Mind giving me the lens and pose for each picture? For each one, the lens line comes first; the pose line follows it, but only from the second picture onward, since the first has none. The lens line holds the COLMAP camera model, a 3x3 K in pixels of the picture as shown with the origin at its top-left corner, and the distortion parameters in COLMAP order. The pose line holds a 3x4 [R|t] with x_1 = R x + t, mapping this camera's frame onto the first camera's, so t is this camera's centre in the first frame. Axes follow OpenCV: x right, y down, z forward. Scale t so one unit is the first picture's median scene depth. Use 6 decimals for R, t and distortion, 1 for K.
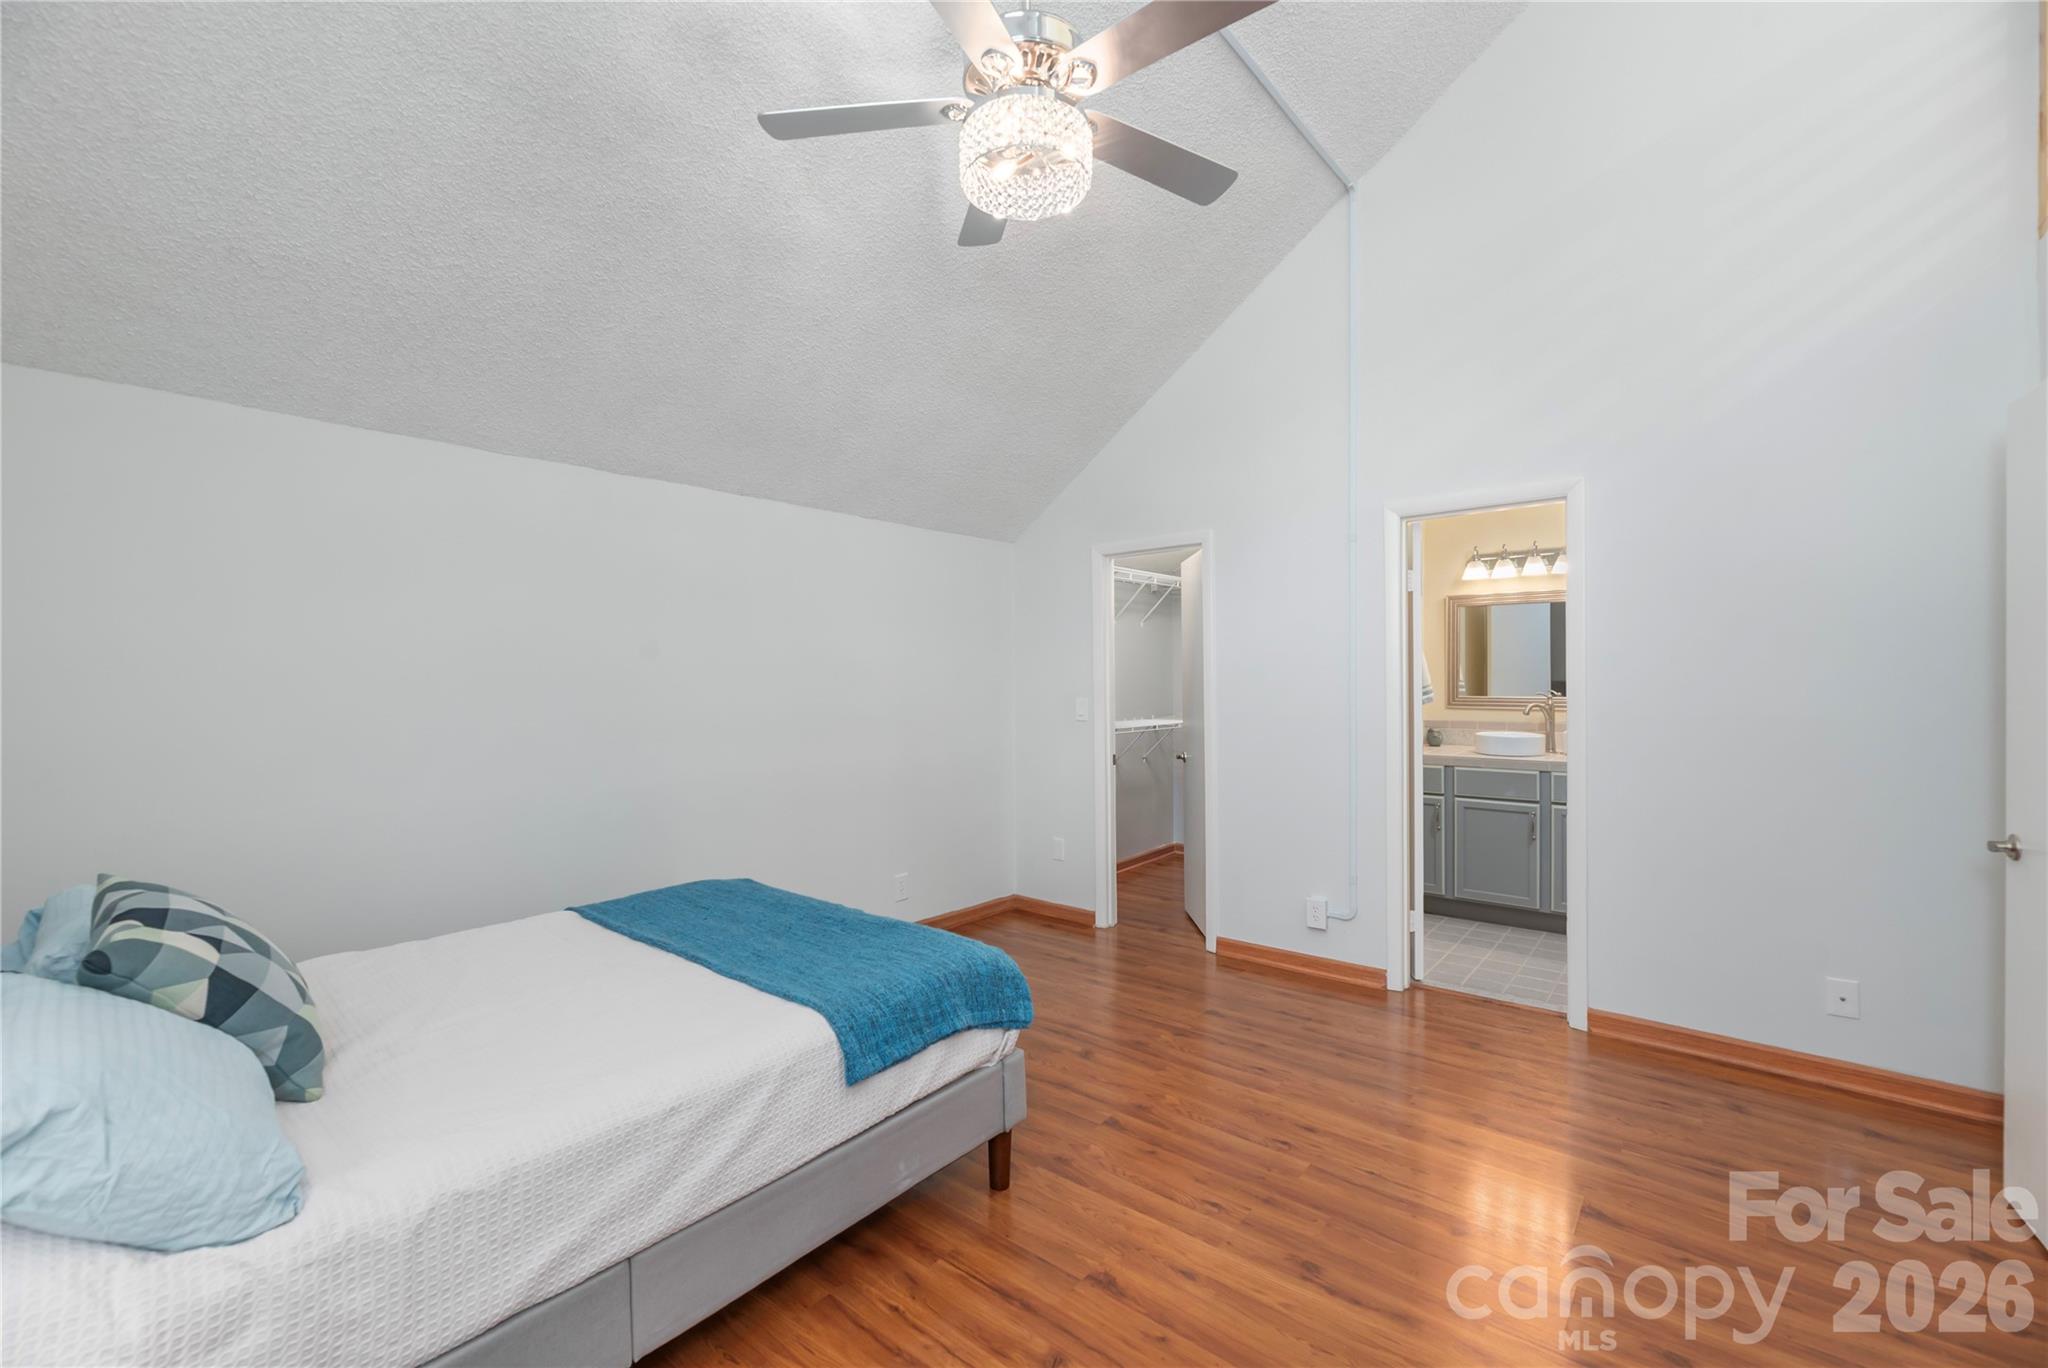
lens RADIAL K [[834.9, 0, 1024.6], [0, 834.9, 685.9], [0, 0, 1]] dist [-0.001147, -0.000041]
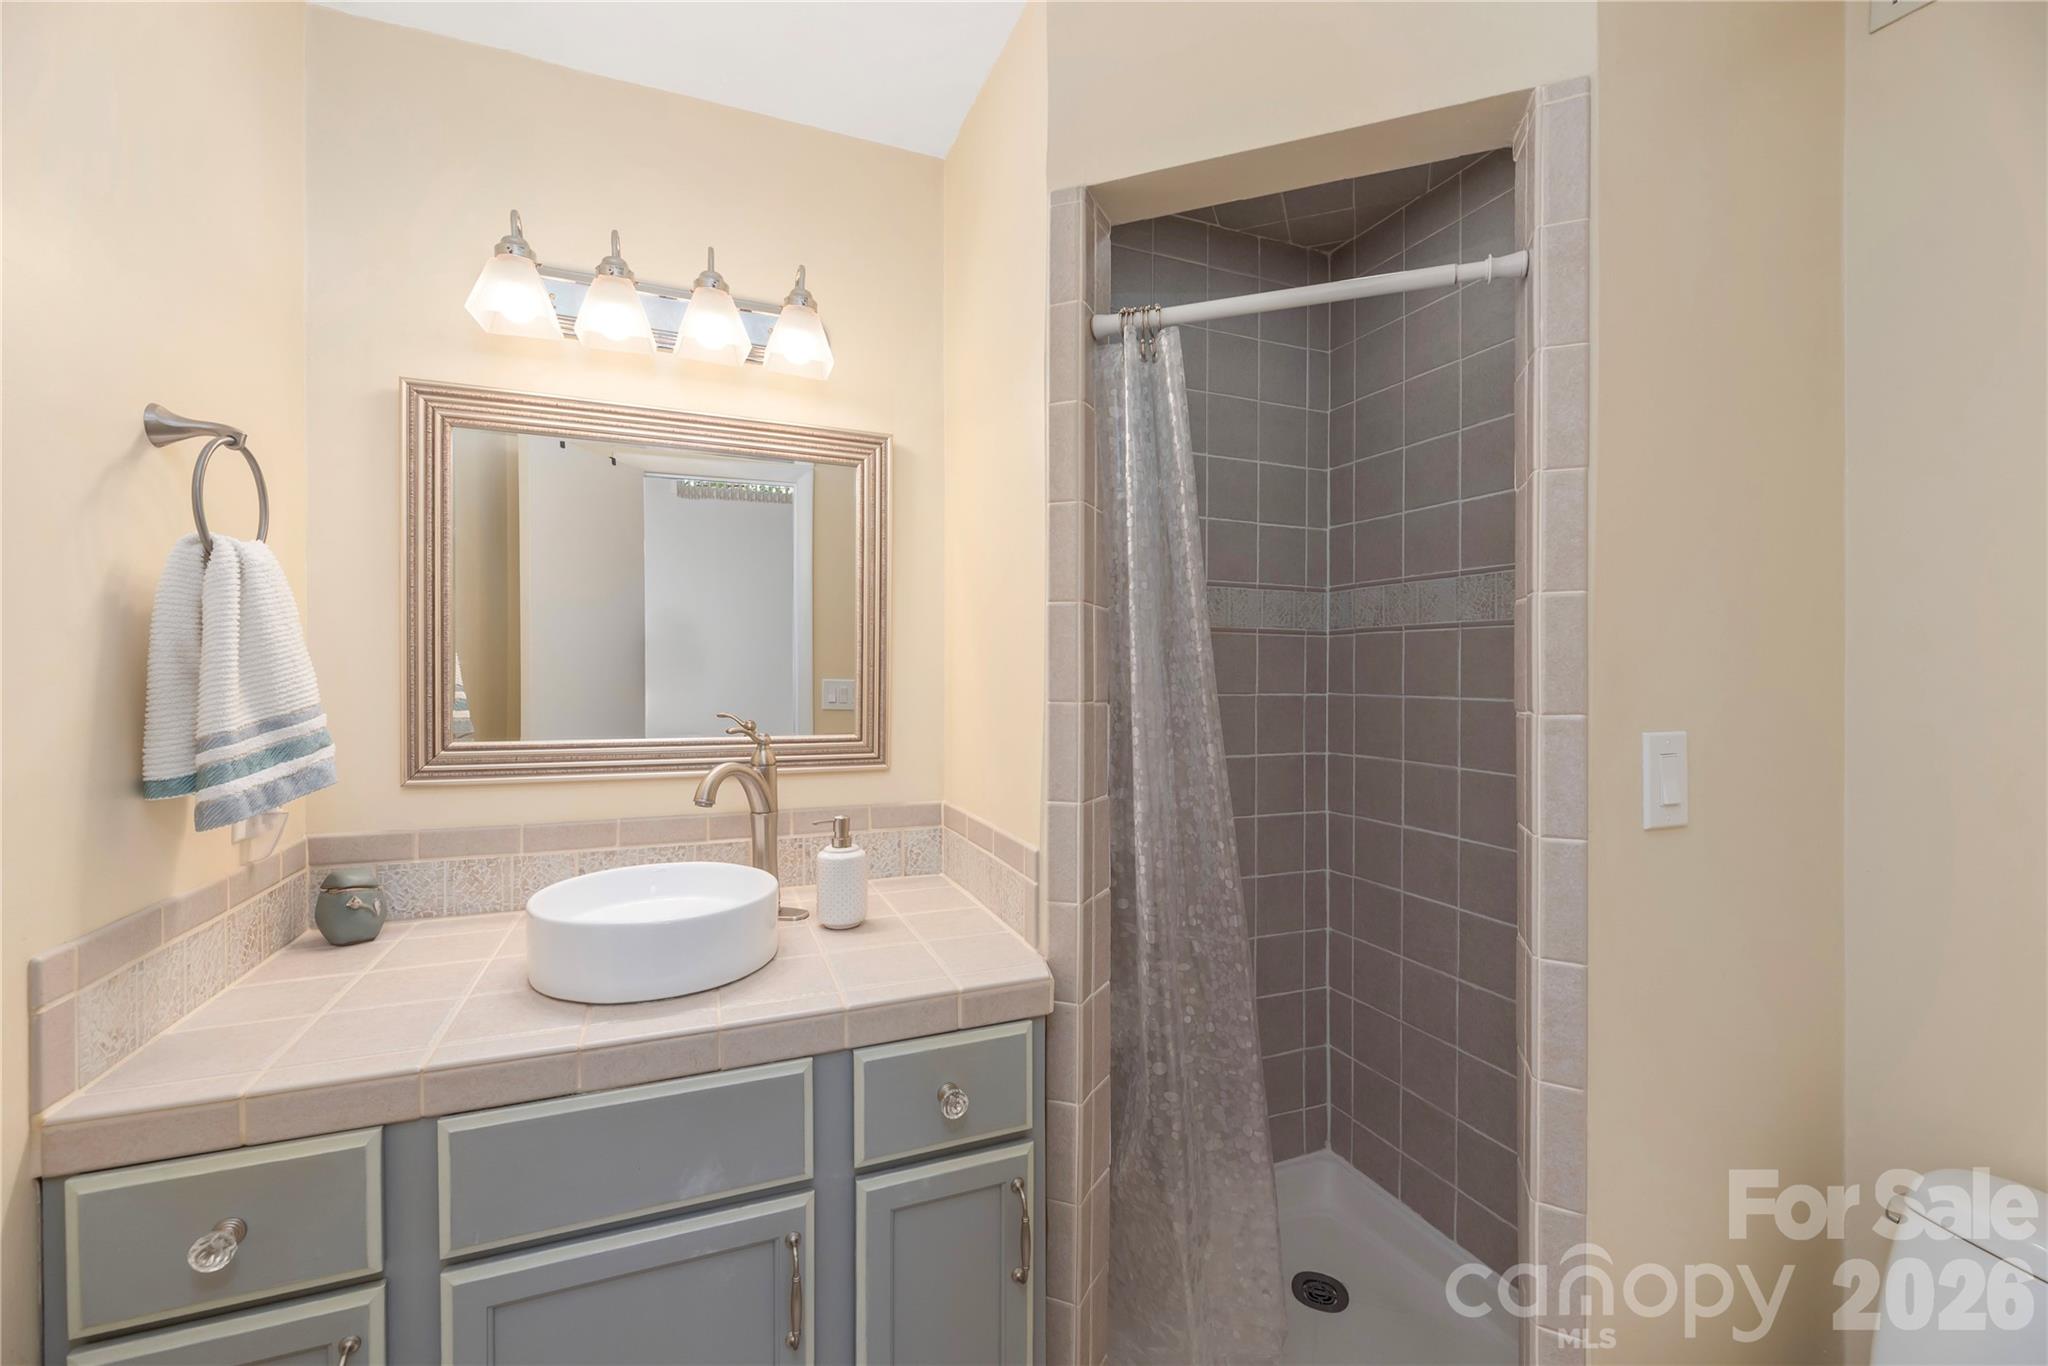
lens RADIAL K [[834.9, 0, 1024.6], [0, 834.9, 684.9], [0, 0, 1]] dist [-0.001147, -0.000041]
pose [[0.475975, 0.020981, 0.879209, 0.543789], [0.026996, 0.998896, -0.038452, 0.012549], [-0.879044, 0.042037, 0.474883, 1.036421]]
